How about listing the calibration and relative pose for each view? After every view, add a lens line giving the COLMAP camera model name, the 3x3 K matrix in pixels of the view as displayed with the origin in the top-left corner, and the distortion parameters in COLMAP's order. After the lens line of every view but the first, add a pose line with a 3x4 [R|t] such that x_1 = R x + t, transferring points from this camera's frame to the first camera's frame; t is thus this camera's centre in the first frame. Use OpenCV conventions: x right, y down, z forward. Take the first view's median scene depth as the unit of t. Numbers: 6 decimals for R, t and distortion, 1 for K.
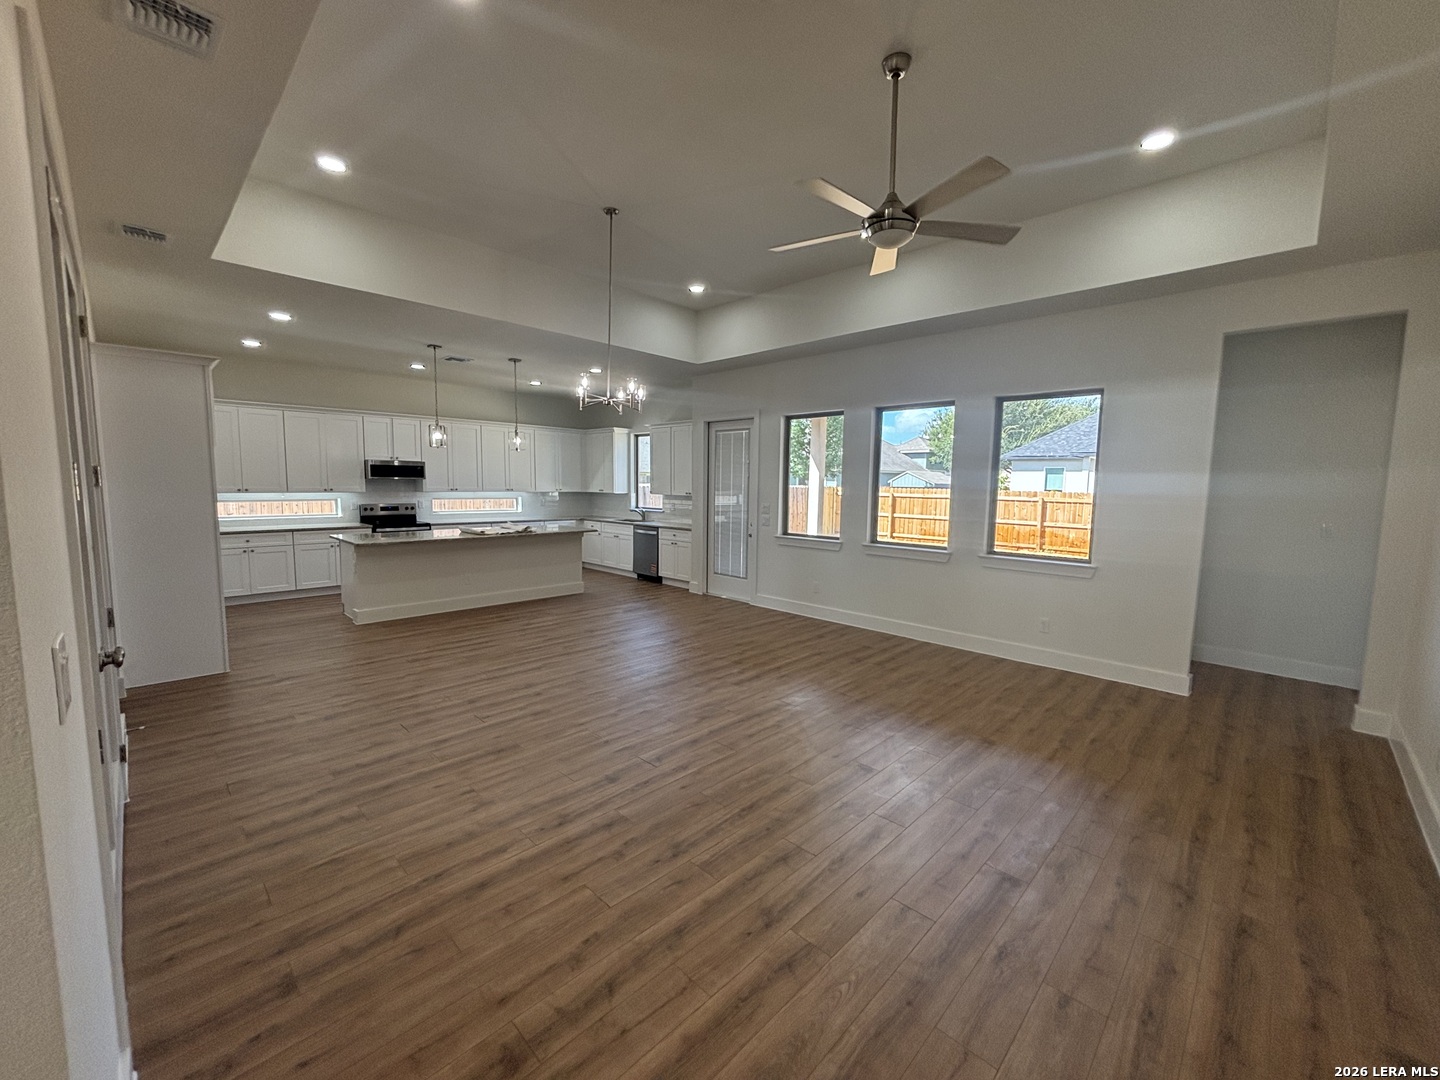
lens RADIAL K [[581.0, 0, 718.9], [0, 581.0, 540.5], [0, 0, 1]] dist [0.002366, -0.000833]
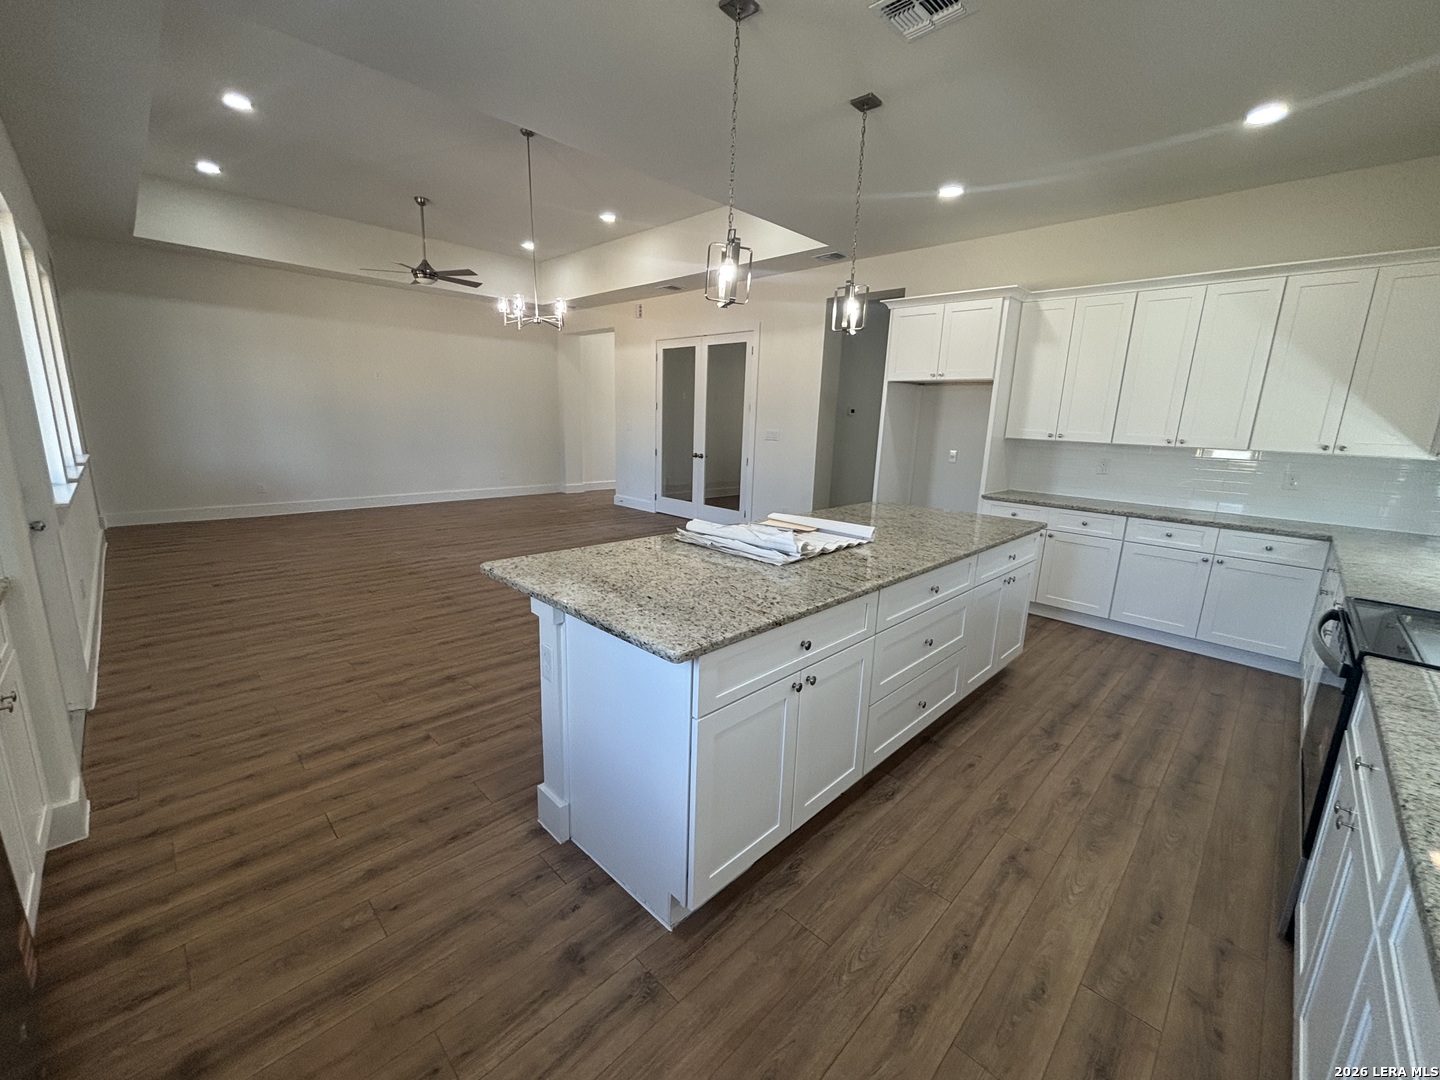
lens RADIAL K [[581.0, 0, 729.0], [0, 581.0, 547.1], [0, 0, 1]] dist [0.002366, -0.000833]
pose [[-0.998729, -0.046469, -0.019531, -0.303294], [-0.050279, 0.945930, 0.320450, -0.112191], [0.003584, 0.321025, -0.947064, 1.194464]]
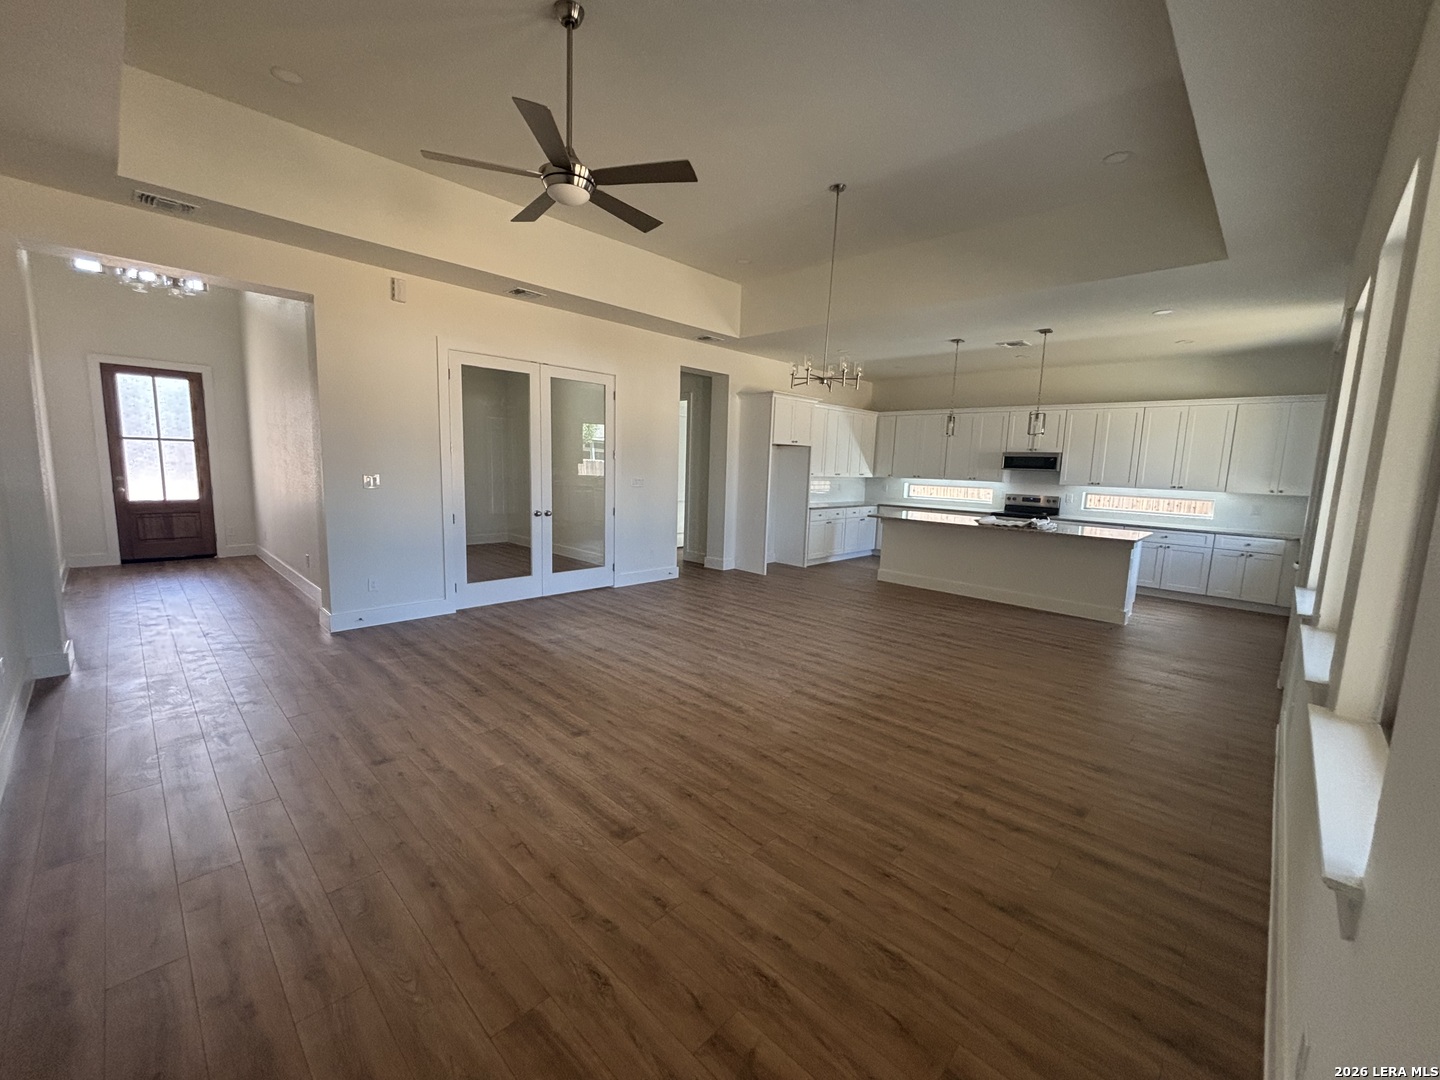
lens RADIAL K [[581.0, 0, 715.6], [0, 581.0, 537.7], [0, 0, 1]] dist [0.002366, -0.000833]
pose [[0.008742, 0.118909, -0.992867, 0.471195], [-0.137137, 0.983666, 0.116600, -0.033478], [0.990513, 0.135140, 0.024906, 0.453713]]
